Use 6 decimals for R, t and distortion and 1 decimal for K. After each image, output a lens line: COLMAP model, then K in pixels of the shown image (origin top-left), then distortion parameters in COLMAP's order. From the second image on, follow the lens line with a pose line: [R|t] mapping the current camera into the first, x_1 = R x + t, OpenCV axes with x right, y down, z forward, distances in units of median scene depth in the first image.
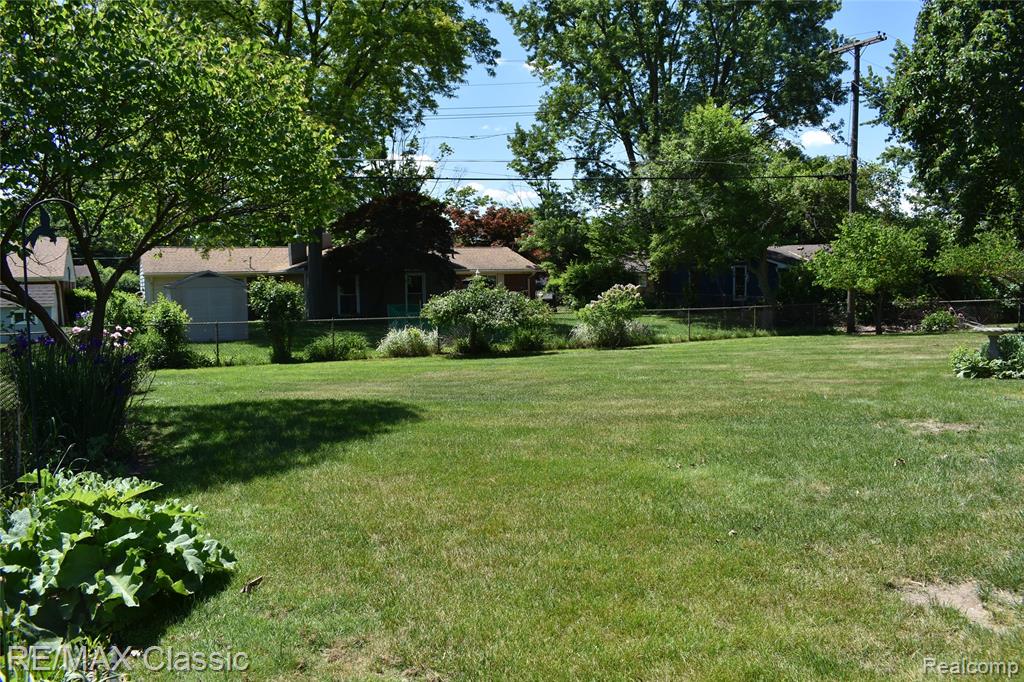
lens RADIAL K [[797.8, 0, 512.0], [0, 797.8, 341.0], [0, 0, 1]] dist [-0.095683, 0.011745]
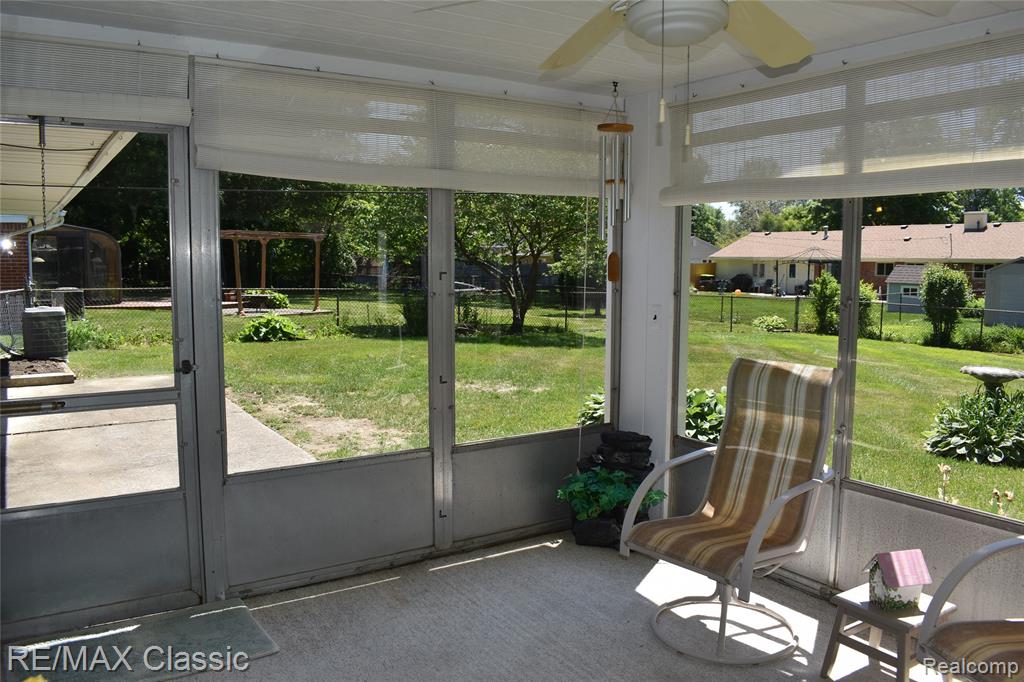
lens RADIAL K [[797.8, 0, 512.0], [0, 797.8, 341.0], [0, 0, 1]] dist [-0.095683, 0.011745]
pose [[0.094048, 0.113151, -0.989117, 0.640502], [-0.079240, 0.991219, 0.105857, -0.040439], [0.992409, 0.068422, 0.102188, 0.294203]]
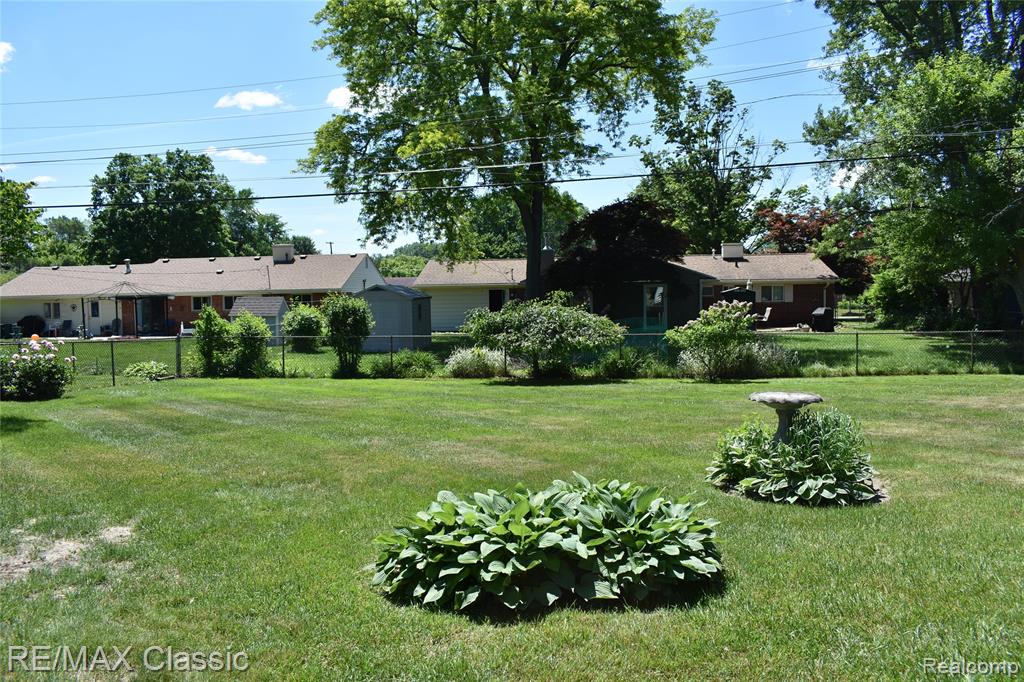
lens RADIAL K [[797.8, 0, 512.0], [0, 797.8, 341.0], [0, 0, 1]] dist [-0.095683, 0.011745]
pose [[0.841860, 0.030850, -0.538814, 0.410077], [-0.034571, 0.999397, 0.003205, -0.027683], [0.538588, 0.015929, 0.842419, 0.227359]]
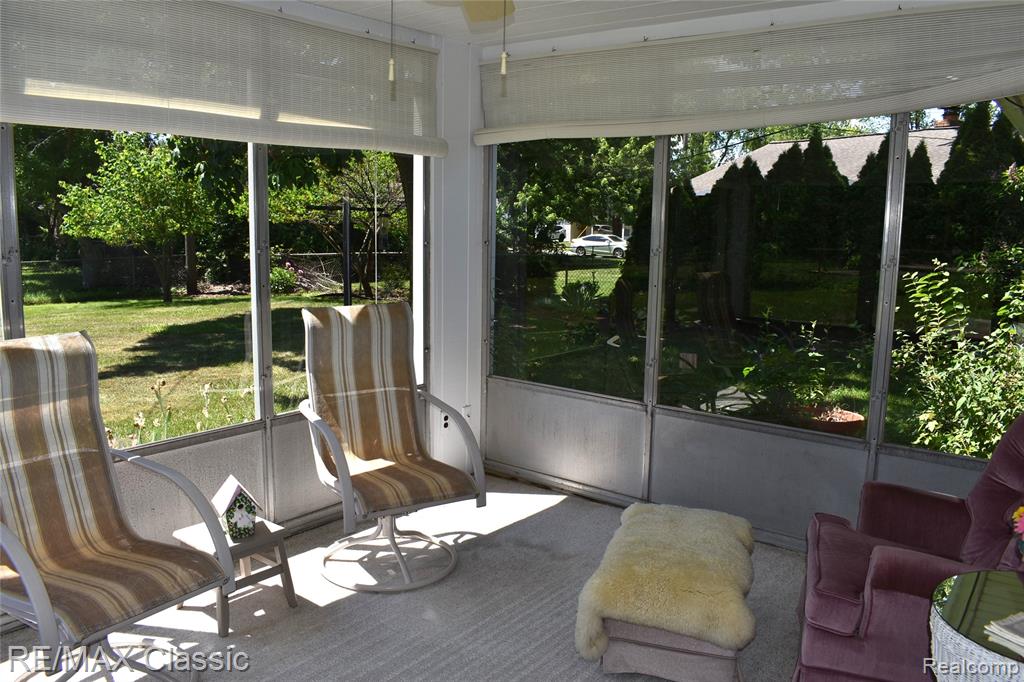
lens RADIAL K [[797.8, 0, 512.0], [0, 797.8, 341.0], [0, 0, 1]] dist [-0.095683, 0.011745]
pose [[0.915957, -0.033444, 0.399880, 0.518313], [0.001946, 0.996879, 0.078917, -0.032831], [-0.401272, -0.071506, 0.913164, 0.232880]]
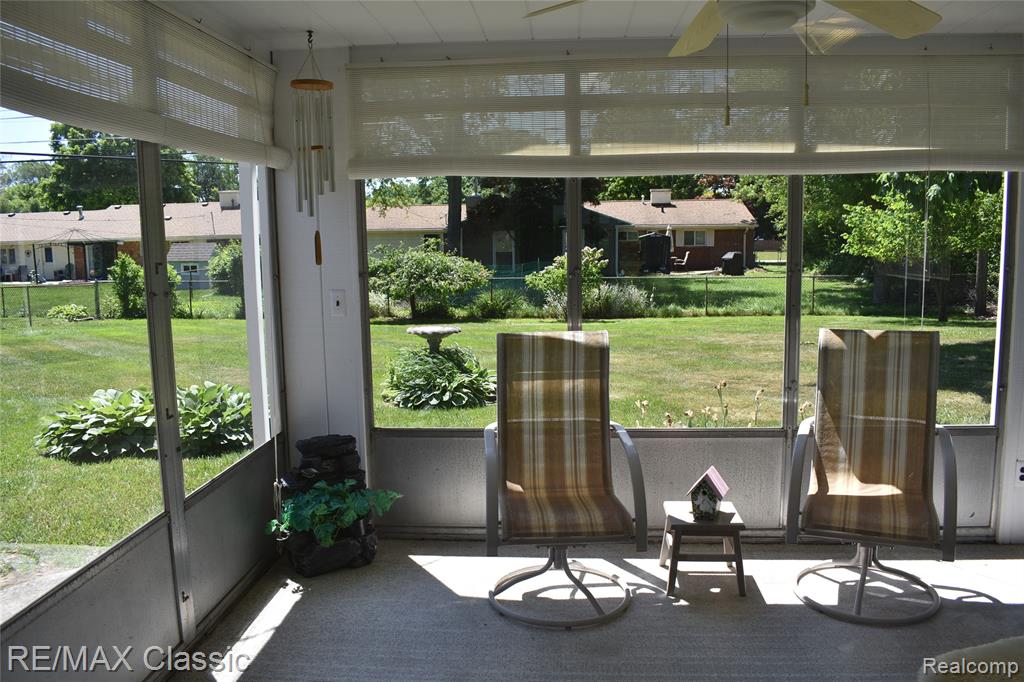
lens RADIAL K [[797.8, 0, 512.0], [0, 797.8, 341.0], [0, 0, 1]] dist [-0.095683, 0.011745]
pose [[0.849477, 0.069318, -0.523052, 0.574361], [-0.034686, 0.996525, 0.075733, -0.034583], [0.526484, -0.046191, 0.848929, 0.220487]]
